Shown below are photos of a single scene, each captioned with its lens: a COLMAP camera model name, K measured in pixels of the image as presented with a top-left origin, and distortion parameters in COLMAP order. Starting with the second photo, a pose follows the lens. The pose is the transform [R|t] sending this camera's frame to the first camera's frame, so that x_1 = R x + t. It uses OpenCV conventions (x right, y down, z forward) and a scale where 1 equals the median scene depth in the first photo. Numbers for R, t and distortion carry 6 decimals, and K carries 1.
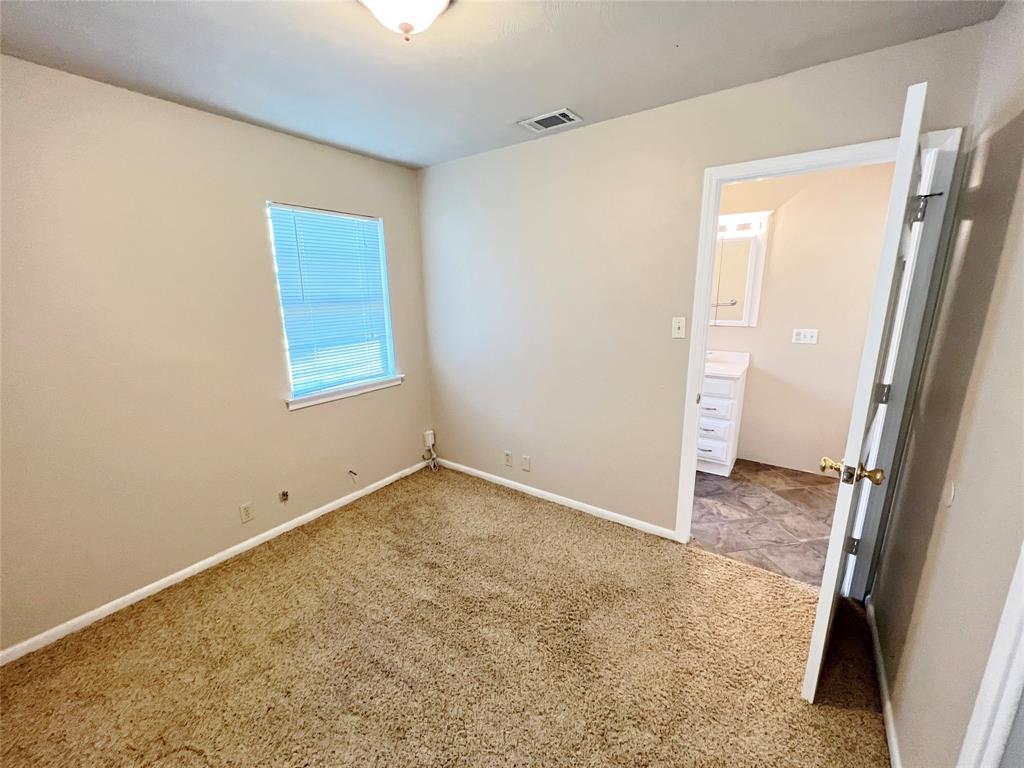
lens RADIAL K [[412.2, 0, 512.5], [0, 412.2, 385.7], [0, 0, 1]] dist [0.001109, -0.000743]
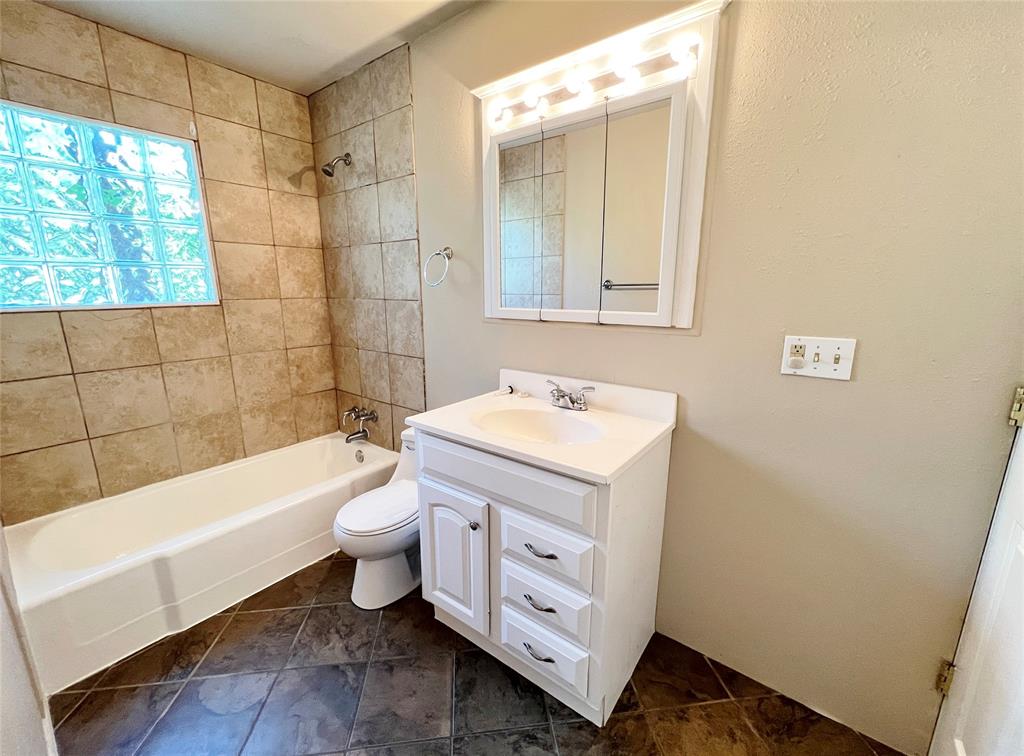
lens RADIAL K [[412.2, 0, 514.6], [0, 412.2, 377.3], [0, 0, 1]] dist [0.001109, -0.000743]
pose [[0.999135, 0.017469, -0.037730, 0.422159], [-0.017646, 0.999835, -0.004353, -0.087741], [0.037648, 0.005015, 0.999278, 0.579854]]
